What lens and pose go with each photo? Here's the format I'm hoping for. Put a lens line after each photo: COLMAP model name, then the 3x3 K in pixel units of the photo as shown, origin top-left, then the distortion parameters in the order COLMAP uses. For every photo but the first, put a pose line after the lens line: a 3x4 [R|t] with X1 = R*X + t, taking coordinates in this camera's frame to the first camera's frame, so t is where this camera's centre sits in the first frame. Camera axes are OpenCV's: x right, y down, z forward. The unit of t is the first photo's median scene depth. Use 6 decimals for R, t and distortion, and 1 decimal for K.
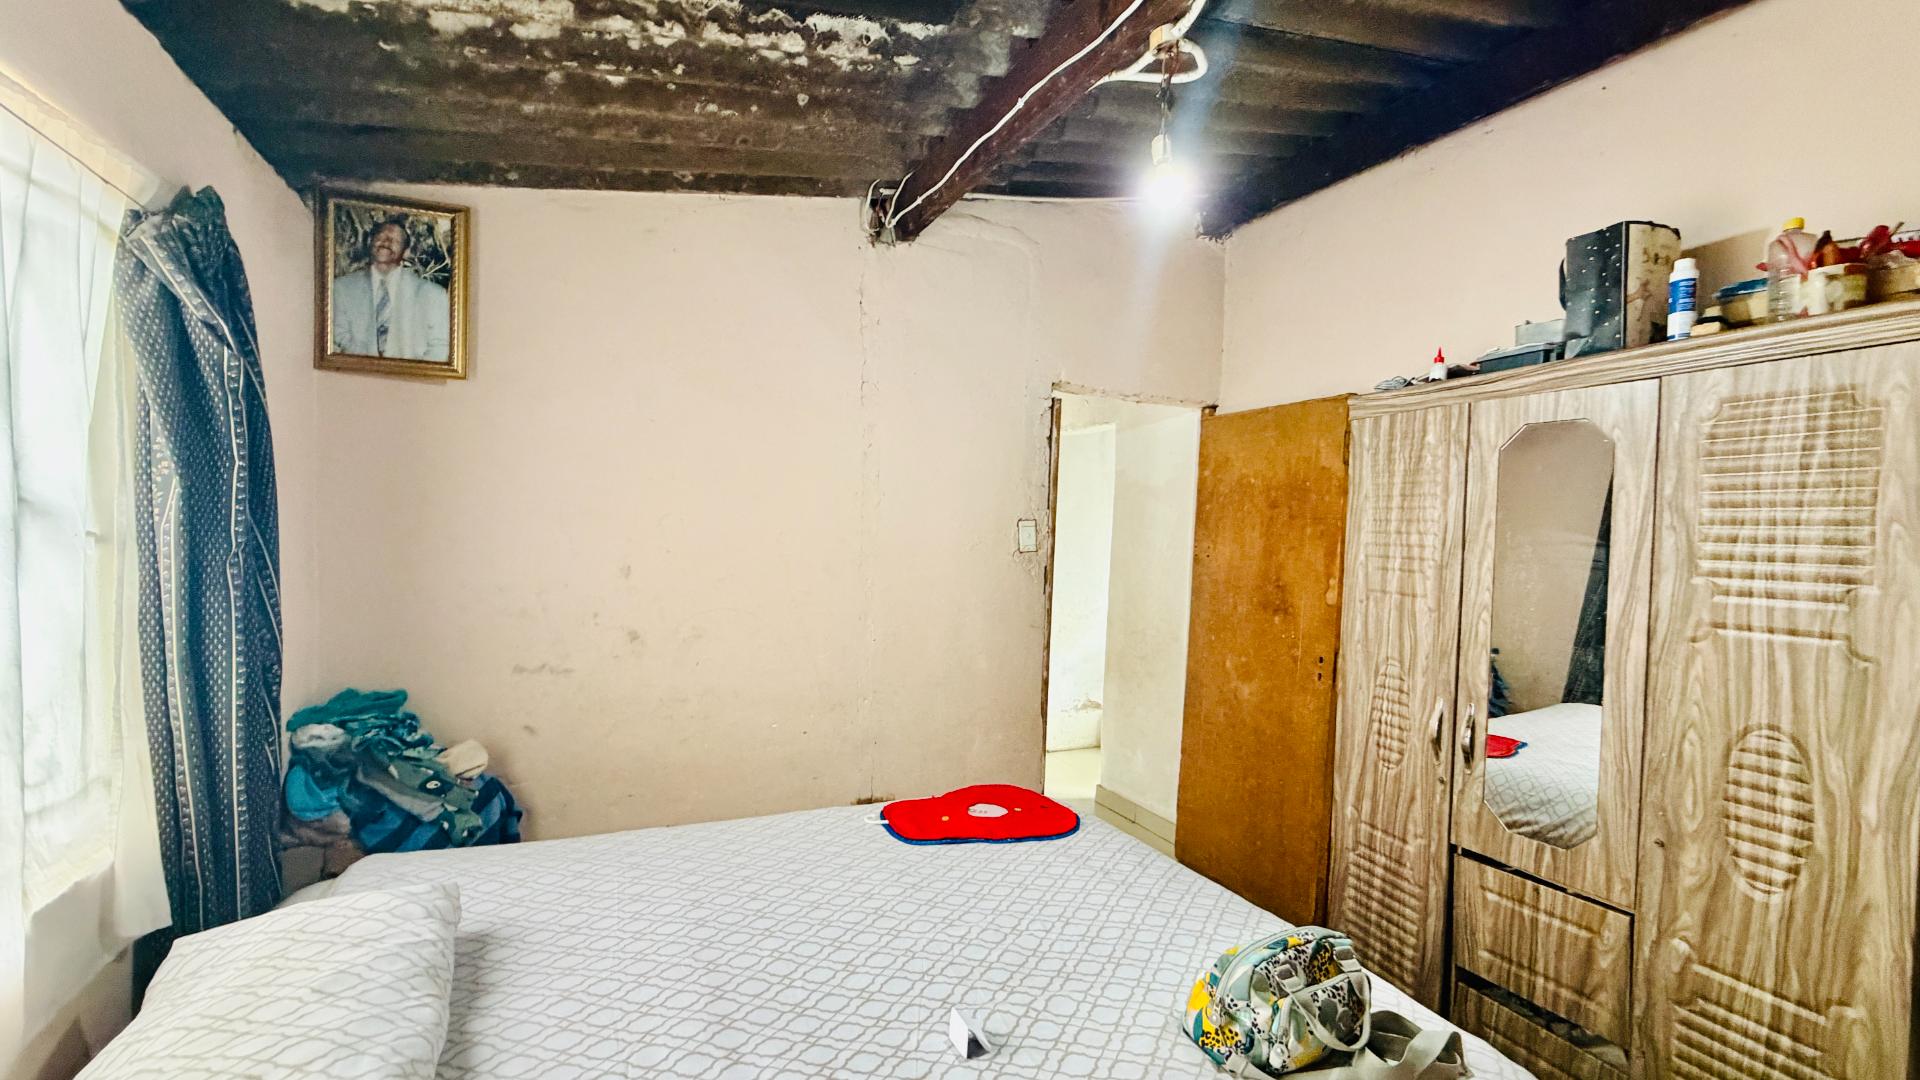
lens RADIAL K [[764.2, 0, 957.5], [0, 764.2, 539.3], [0, 0, 1]] dist [-0.000006, 0.000004]
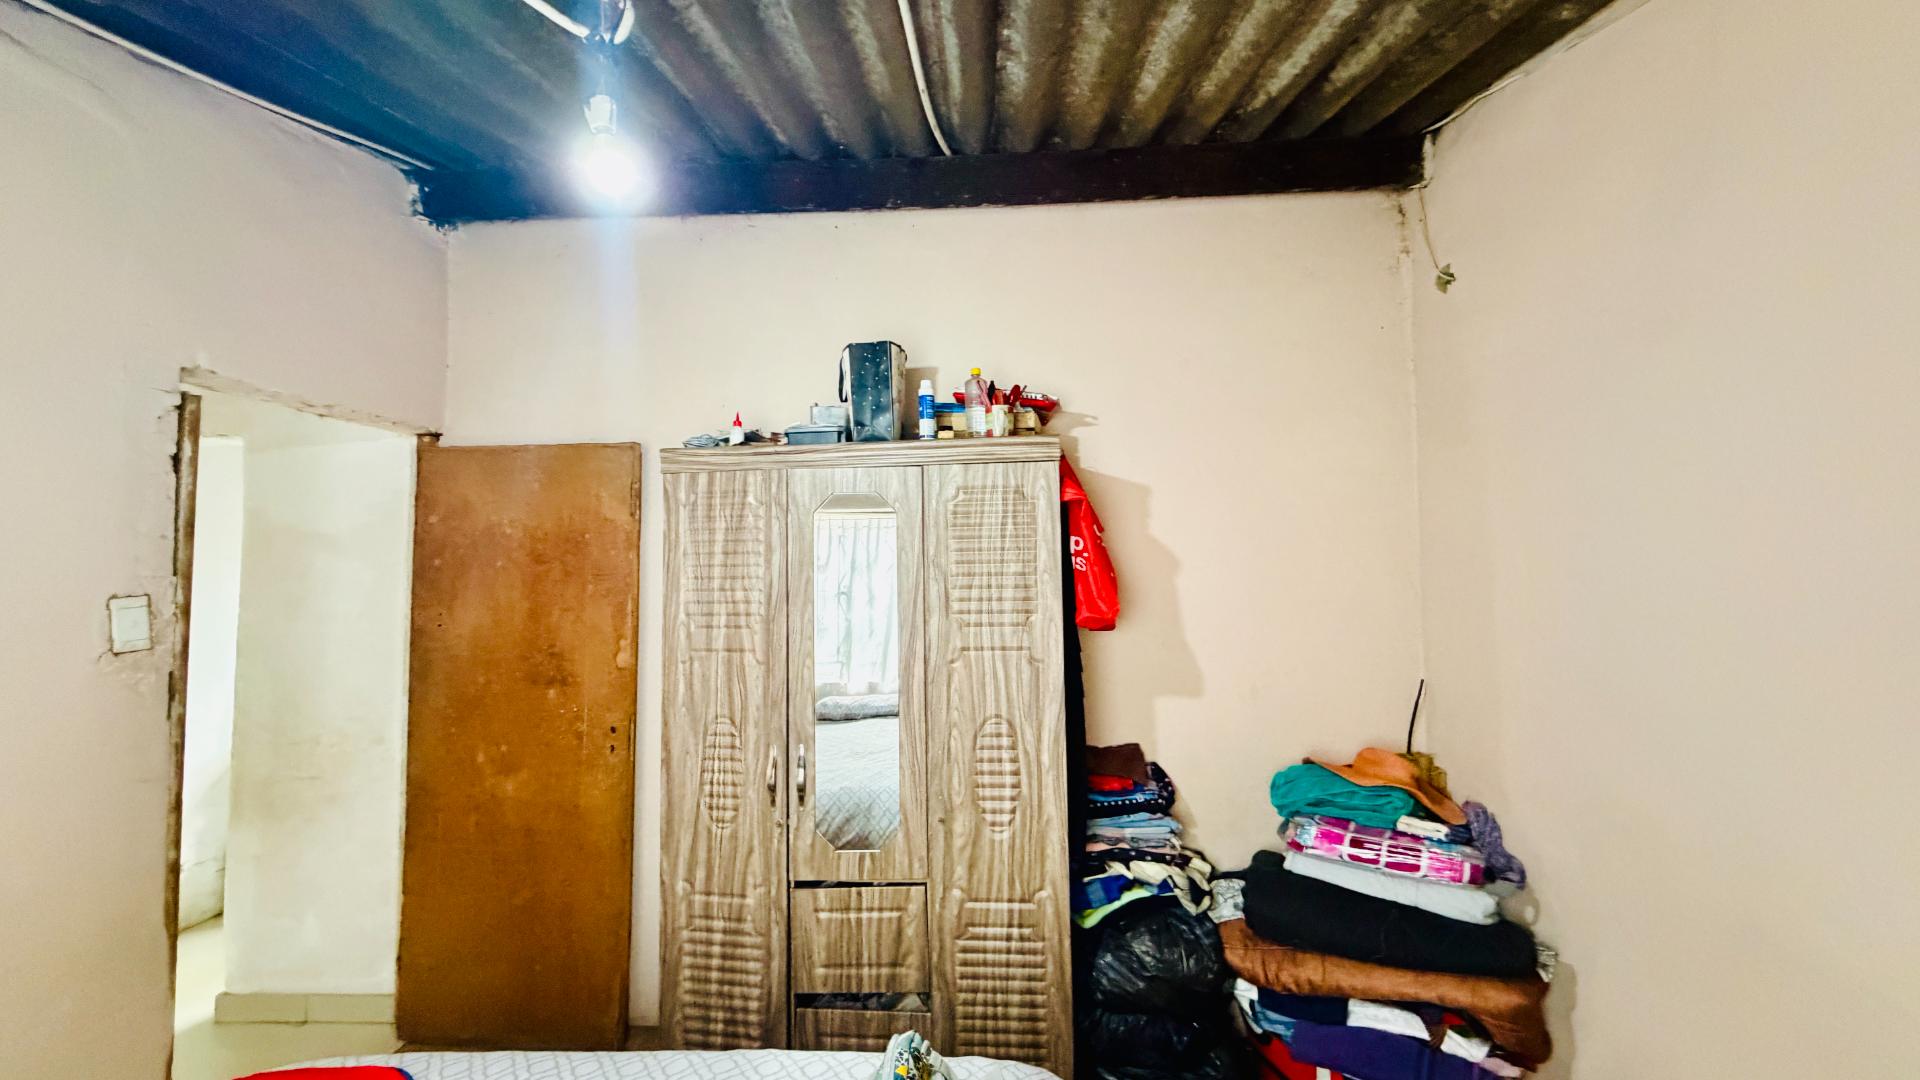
lens RADIAL K [[764.2, 0, 957.5], [0, 764.2, 539.3], [0, 0, 1]] dist [-0.000006, 0.000004]
pose [[0.475000, -0.001470, 0.879985, -0.175708], [0.041974, 0.998898, -0.020988, -0.044177], [-0.878984, 0.046906, 0.474538, 0.263304]]
